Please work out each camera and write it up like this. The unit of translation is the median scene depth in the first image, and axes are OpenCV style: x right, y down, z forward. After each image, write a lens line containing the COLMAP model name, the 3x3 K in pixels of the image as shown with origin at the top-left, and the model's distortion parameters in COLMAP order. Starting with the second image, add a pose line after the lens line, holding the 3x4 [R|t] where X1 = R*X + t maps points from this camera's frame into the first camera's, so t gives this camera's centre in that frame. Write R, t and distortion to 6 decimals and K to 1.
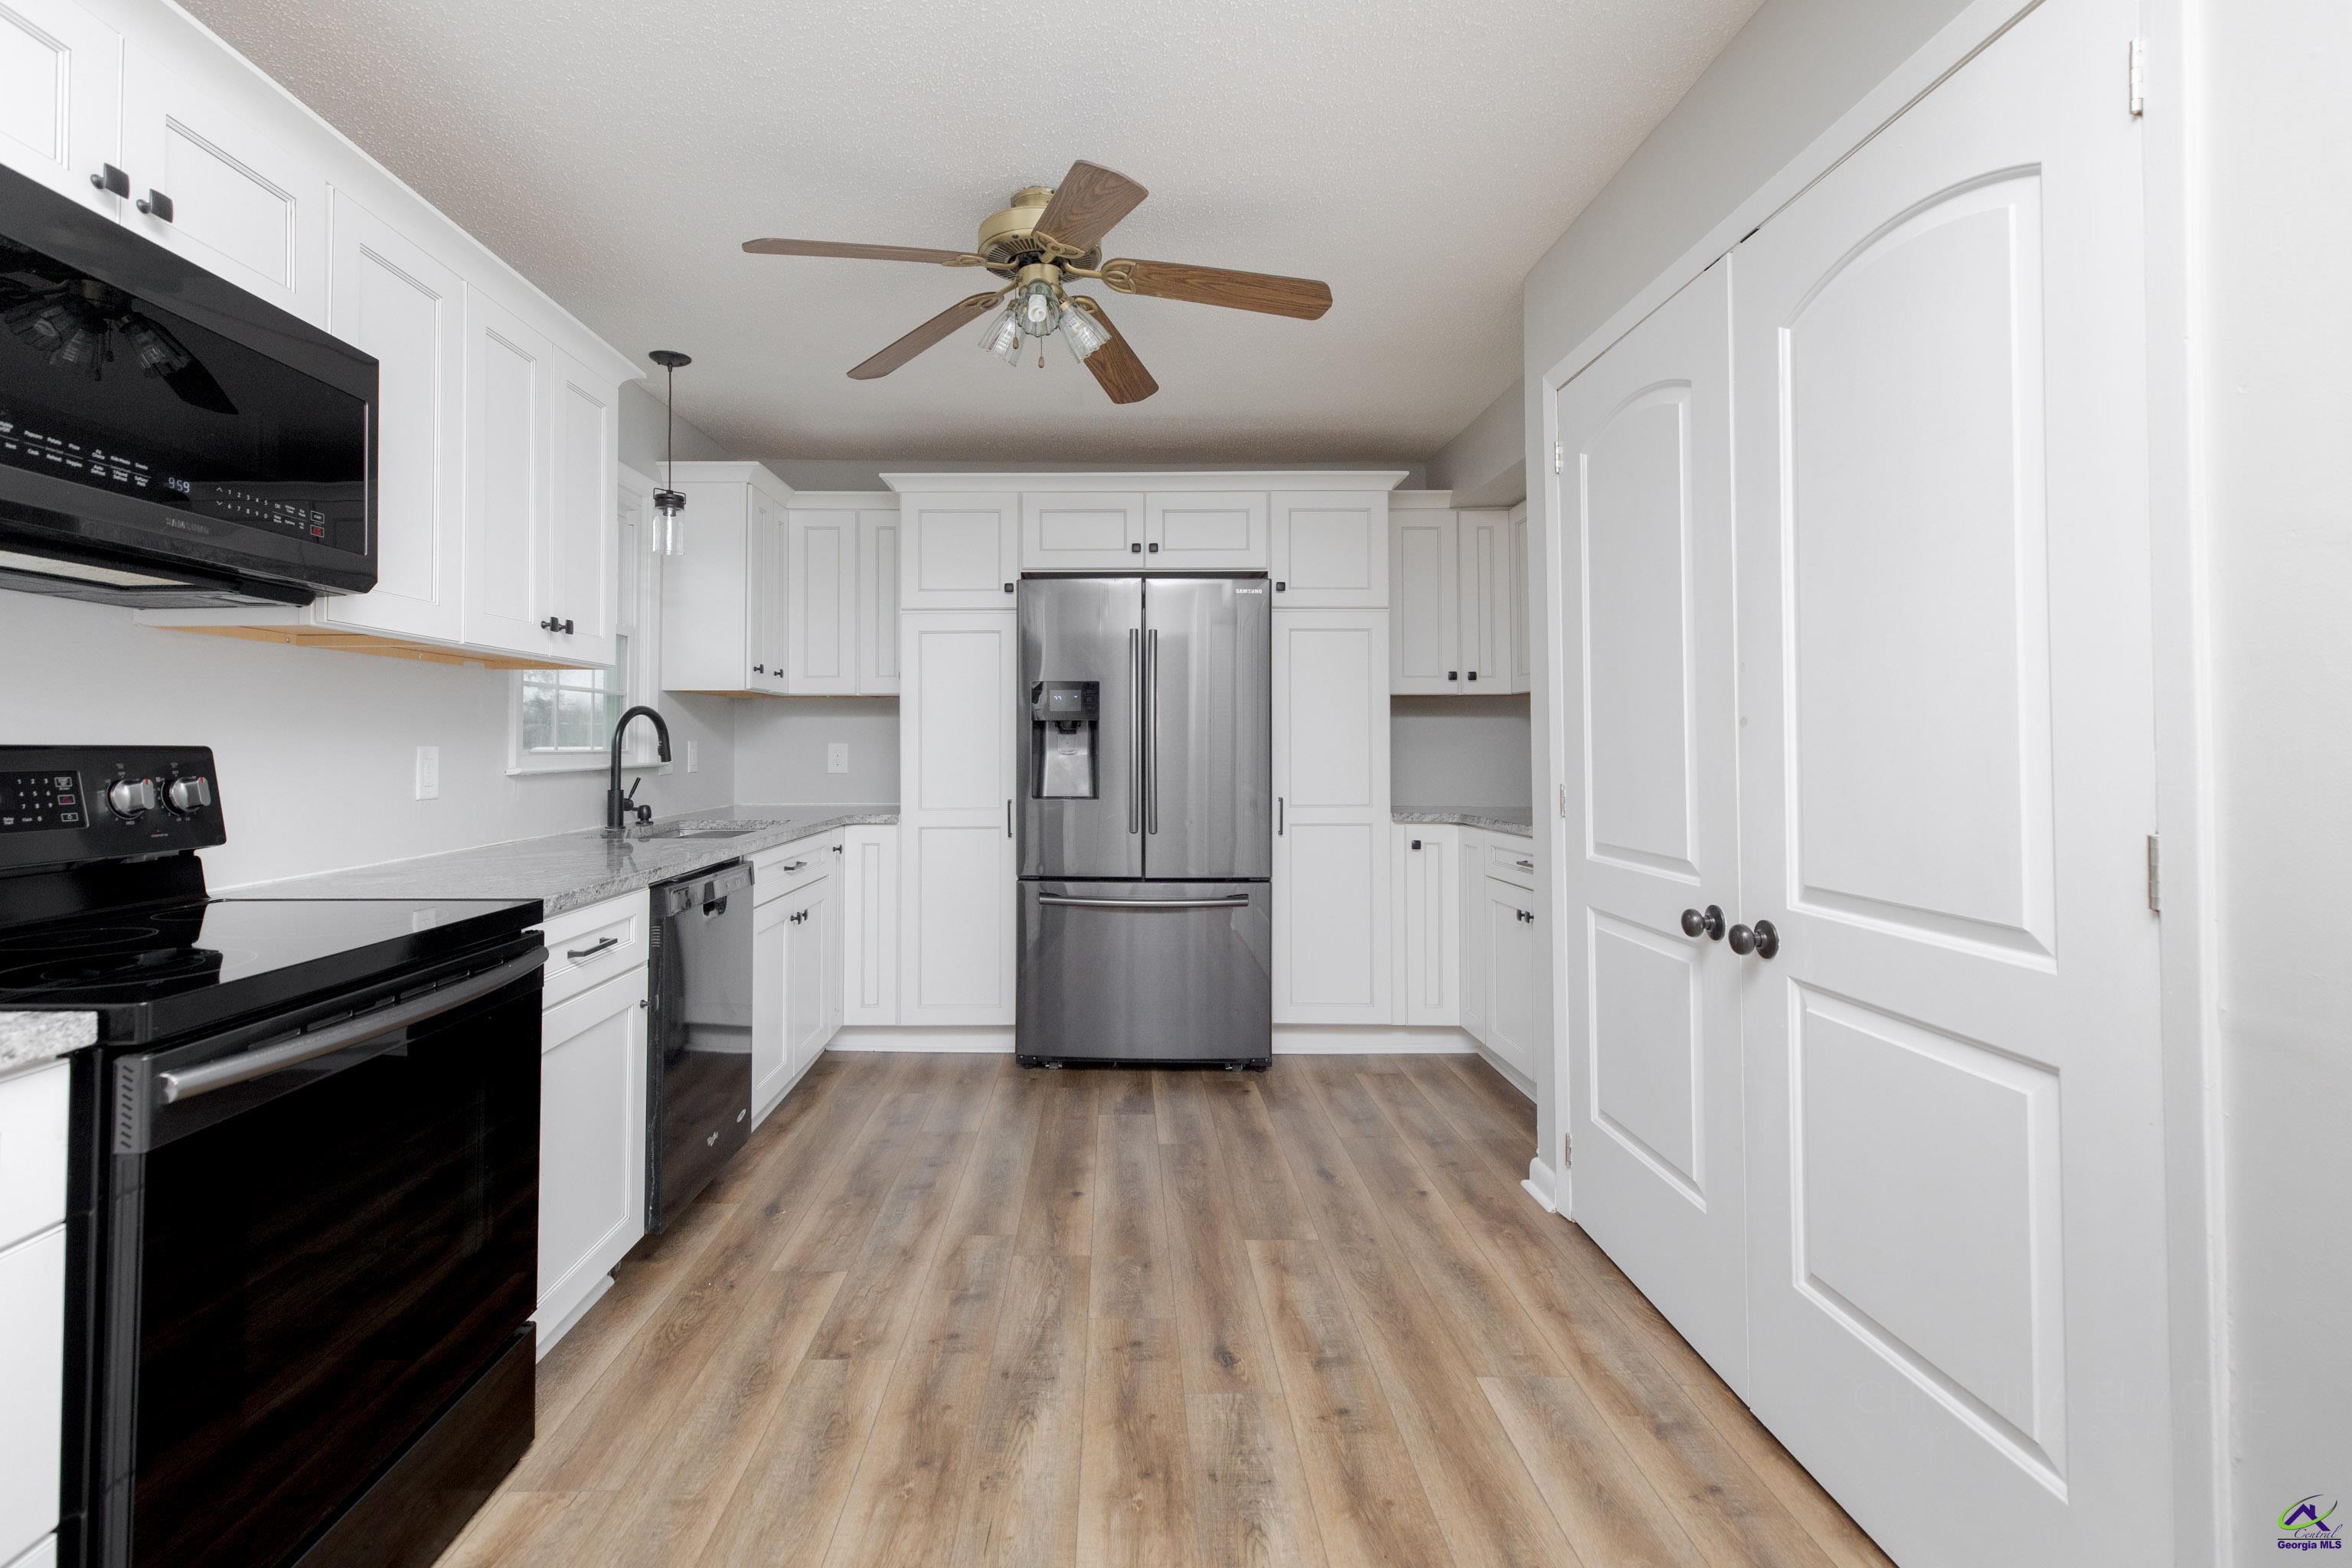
lens RADIAL K [[1076.0, 0, 1106.1], [0, 1076.0, 727.1], [0, 0, 1]] dist [0.002525, 0.000280]
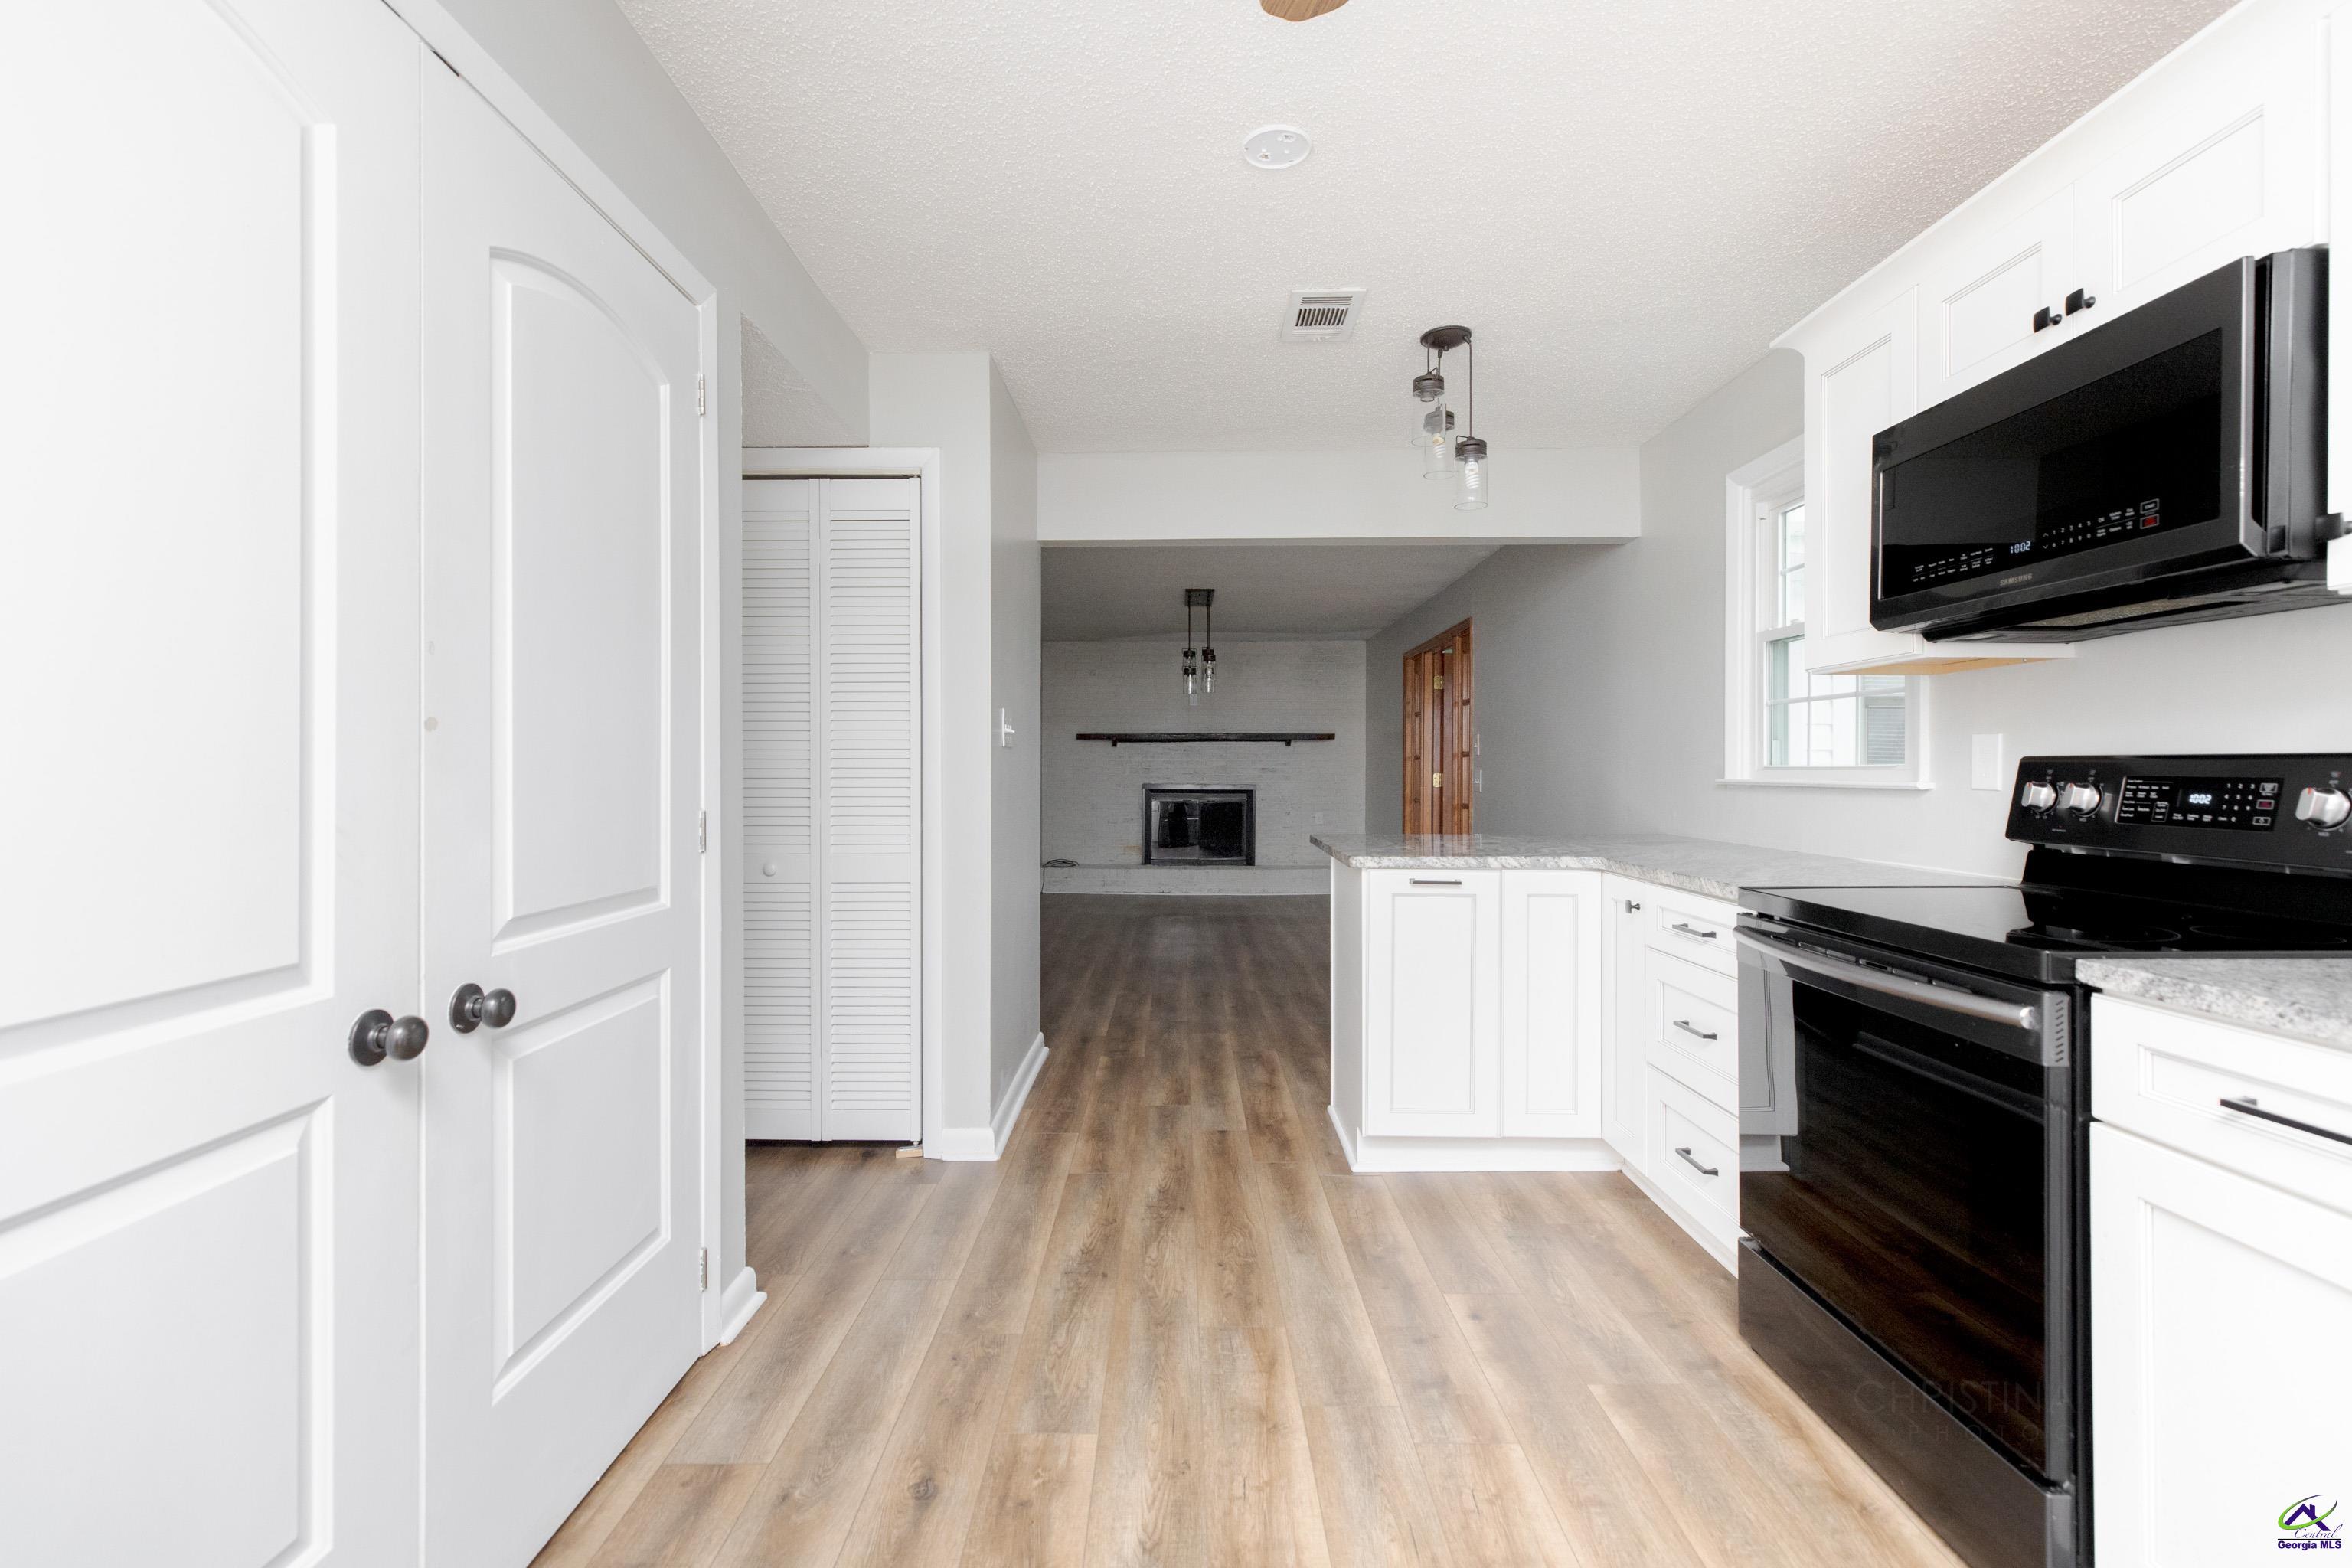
lens RADIAL K [[1051.2, 0, 1170.3], [0, 1051.2, 771.6], [0, 0, 1]] dist [0.002650, -0.000105]
pose [[-0.999984, 0.005236, -0.002205, 0.073641], [0.005271, 0.999856, -0.016120, 0.027908], [0.002120, -0.016132, -0.999868, 1.245049]]
